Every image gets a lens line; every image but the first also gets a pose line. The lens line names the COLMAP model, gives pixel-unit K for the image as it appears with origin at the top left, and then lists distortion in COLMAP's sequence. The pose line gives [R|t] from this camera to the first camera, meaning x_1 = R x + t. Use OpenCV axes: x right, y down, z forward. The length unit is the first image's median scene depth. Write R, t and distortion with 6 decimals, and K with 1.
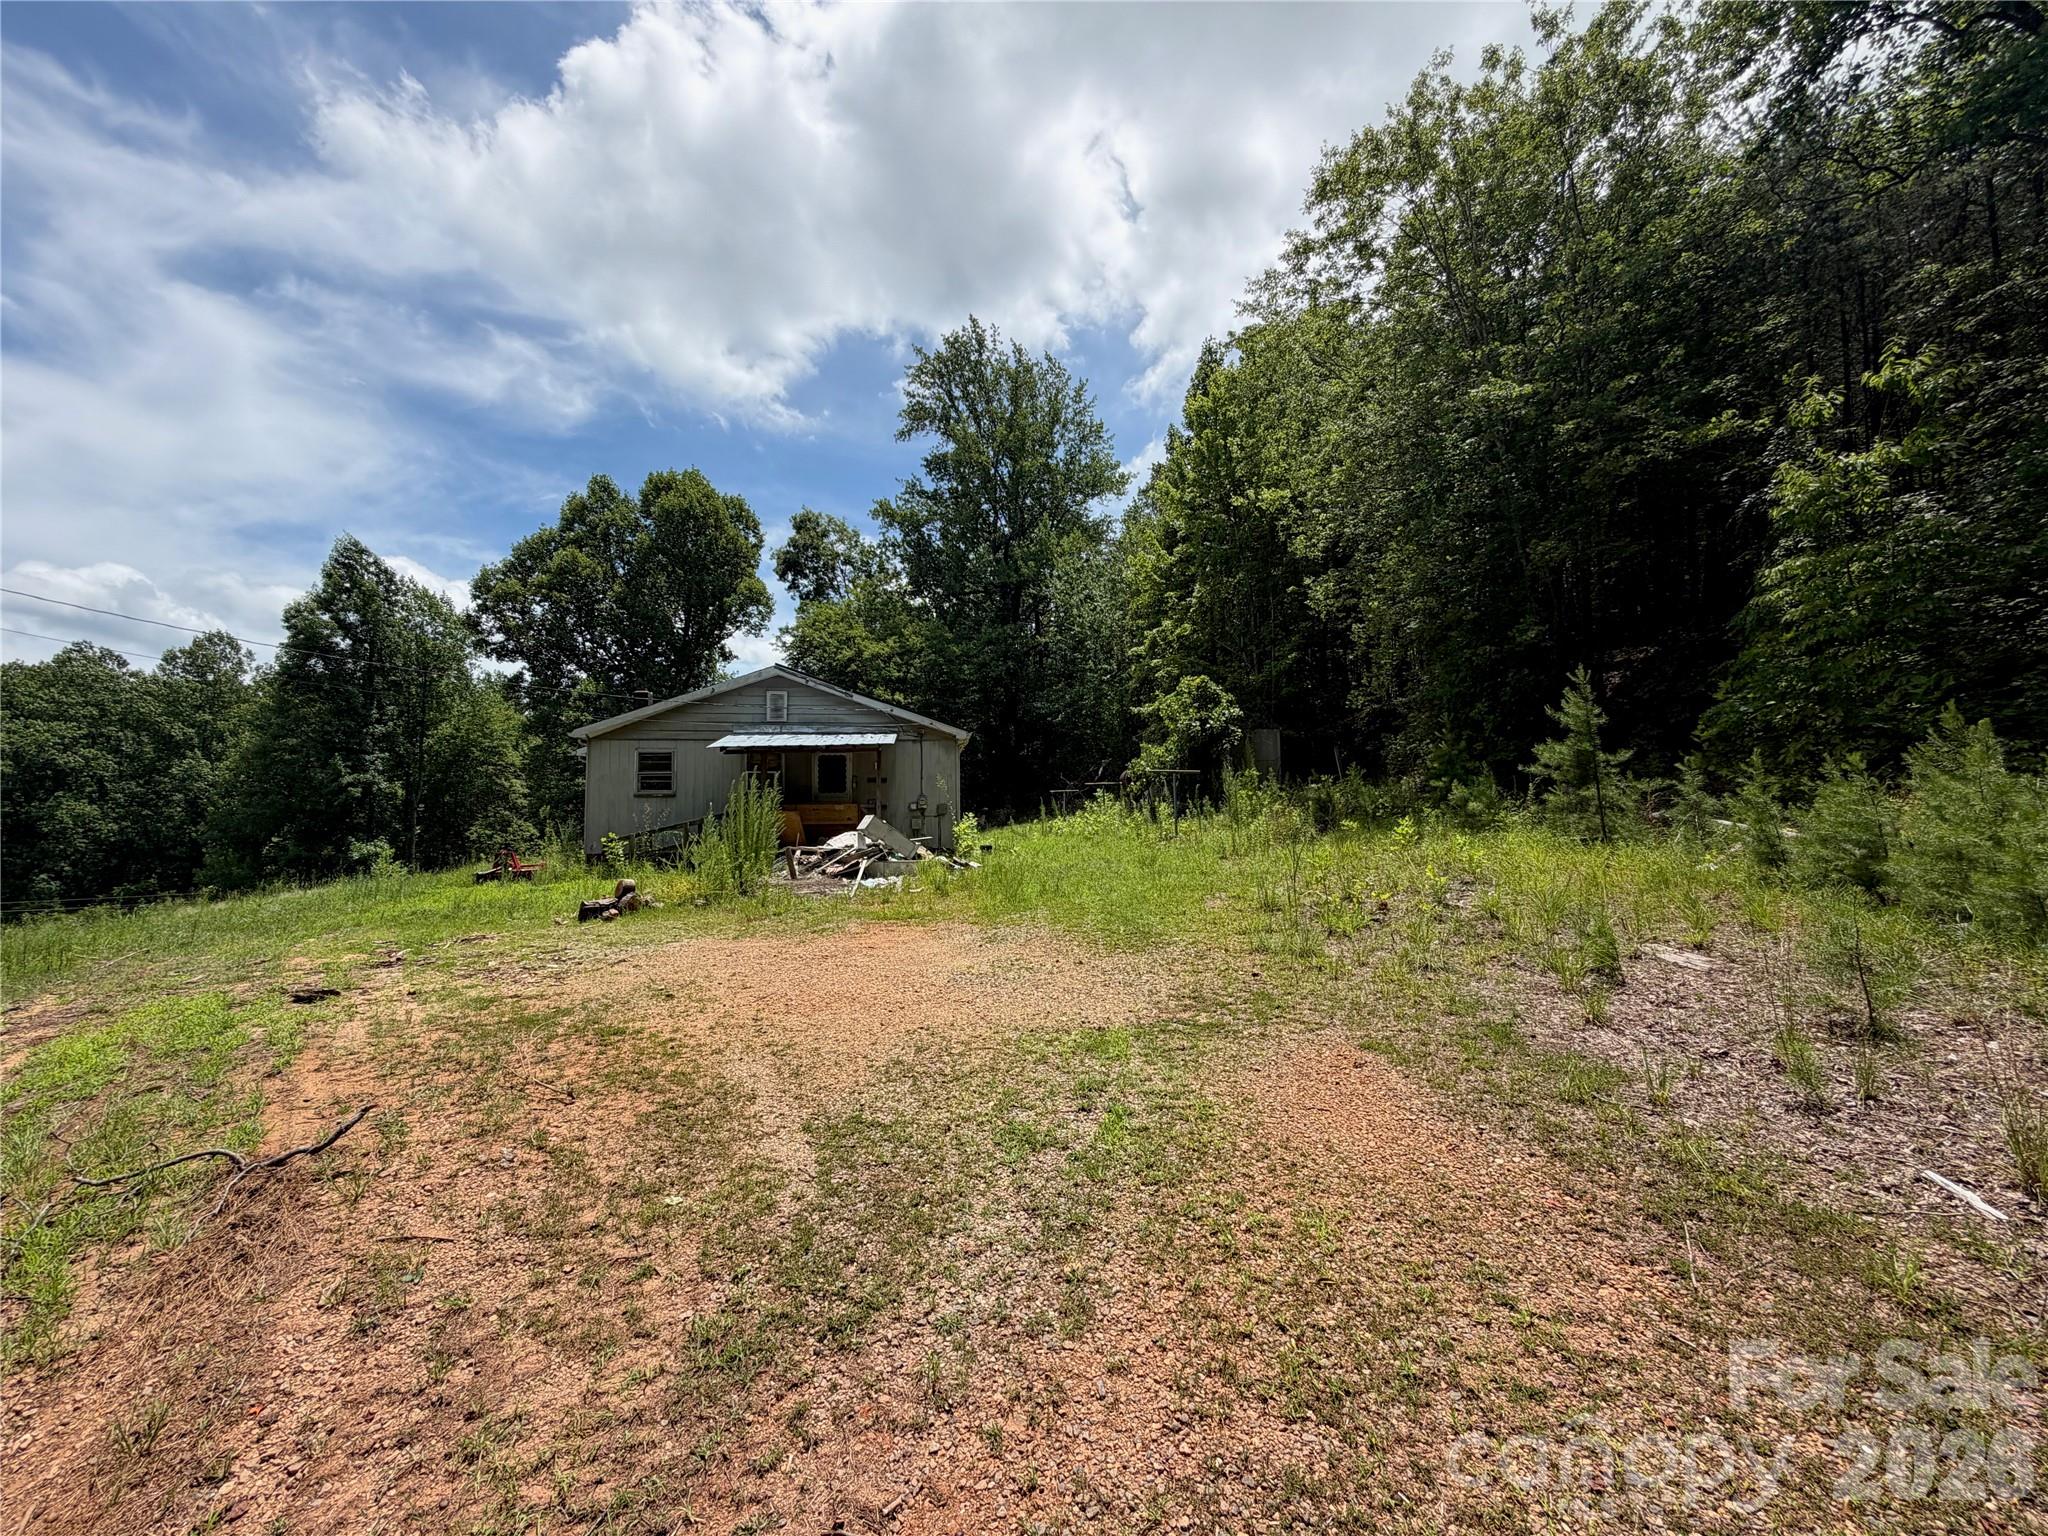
lens RADIAL K [[819.0, 0, 1019.2], [0, 819.0, 775.5], [0, 0, 1]] dist [0.000997, -0.000007]
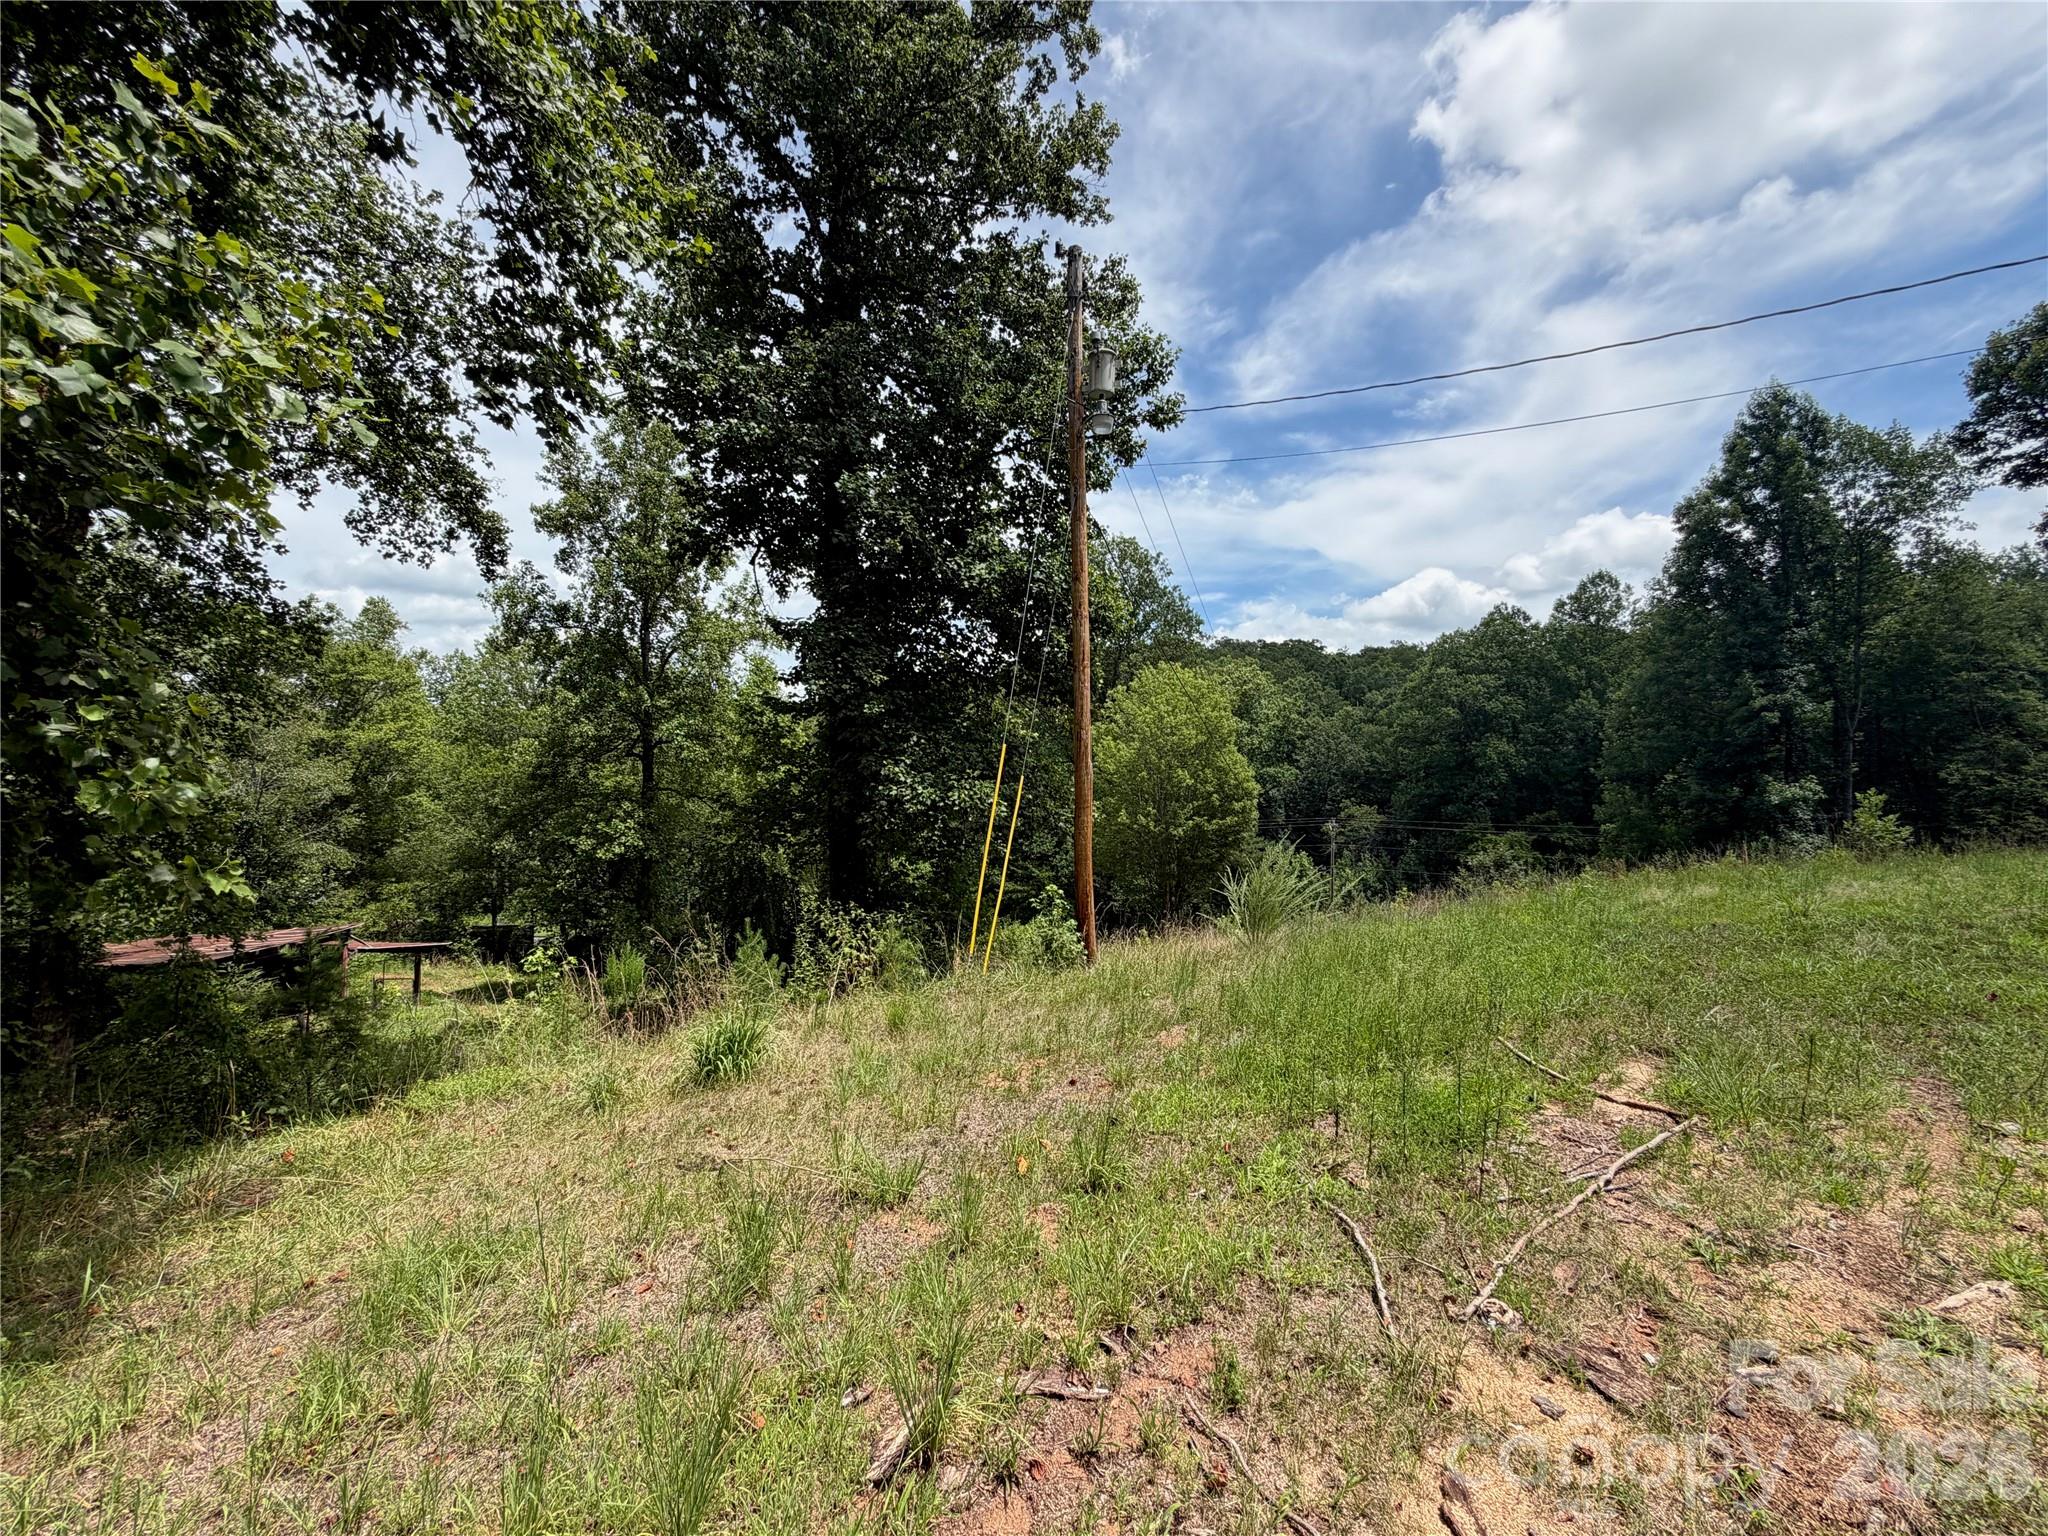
lens RADIAL K [[819.0, 0, 1019.2], [0, 819.0, 775.5], [0, 0, 1]] dist [0.000997, -0.000007]
pose [[0.184419, 0.020802, -0.982627, -0.152266], [0.051813, 0.998180, 0.030856, 0.011982], [0.981481, -0.056603, 0.183006, 0.134141]]
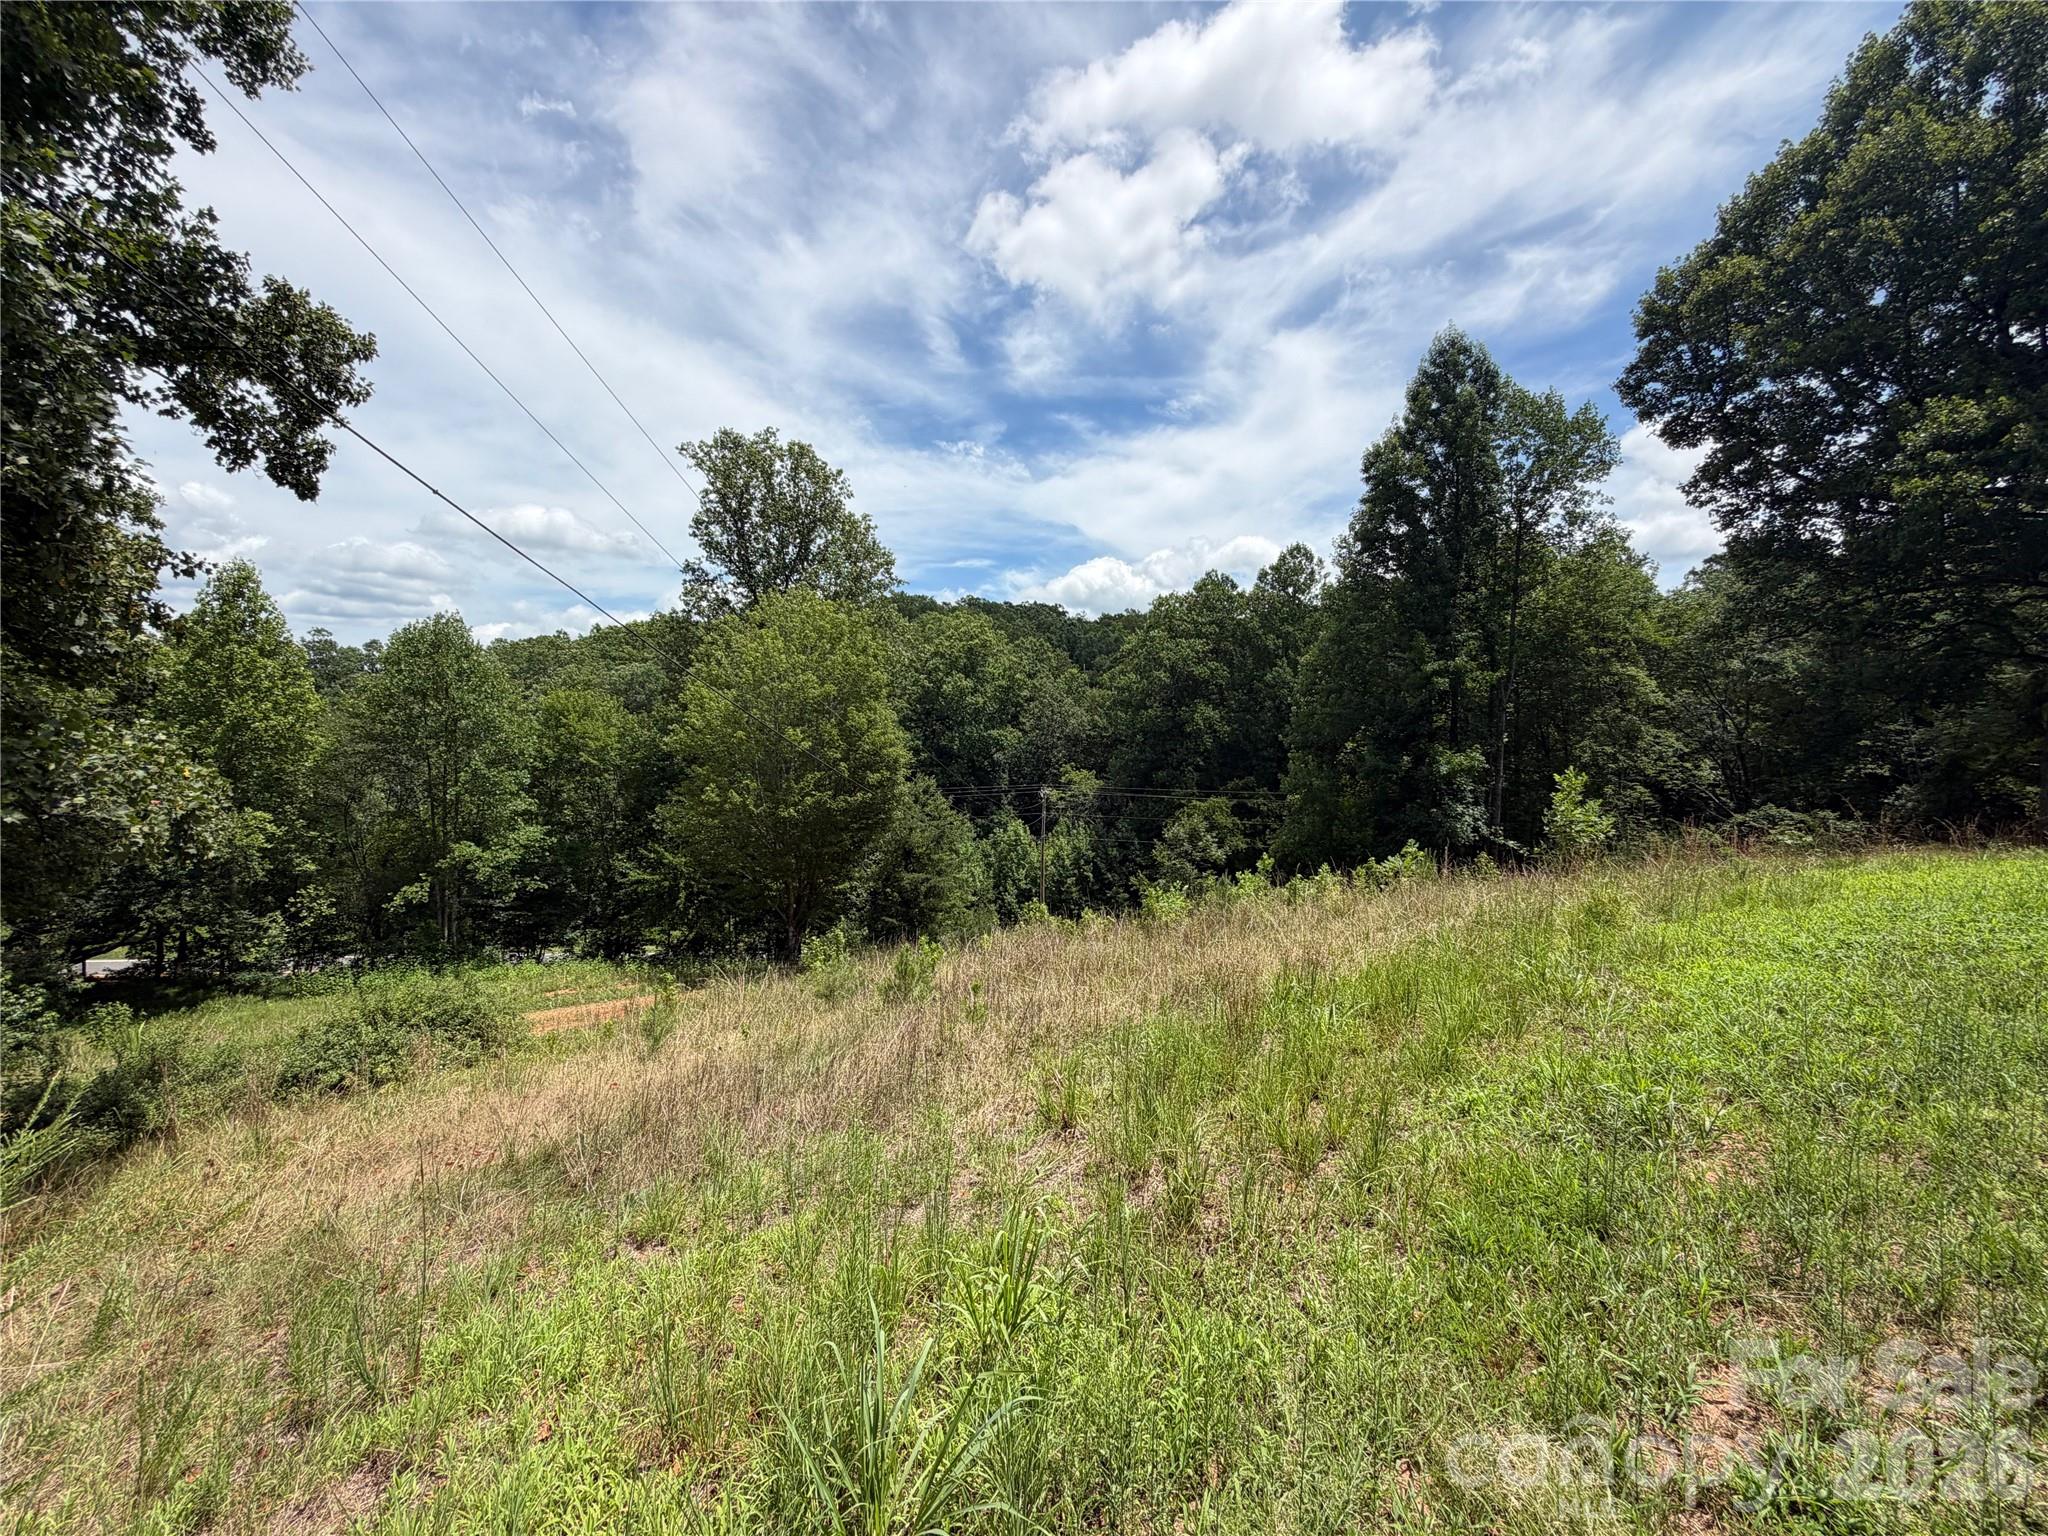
lens RADIAL K [[819.0, 0, 1019.2], [0, 819.0, 775.5], [0, 0, 1]] dist [0.000997, -0.000007]
pose [[0.457635, 0.067958, -0.886540, -0.279868], [0.026632, 0.995580, 0.090064, 0.021466], [0.888741, -0.064827, 0.453802, 0.278035]]
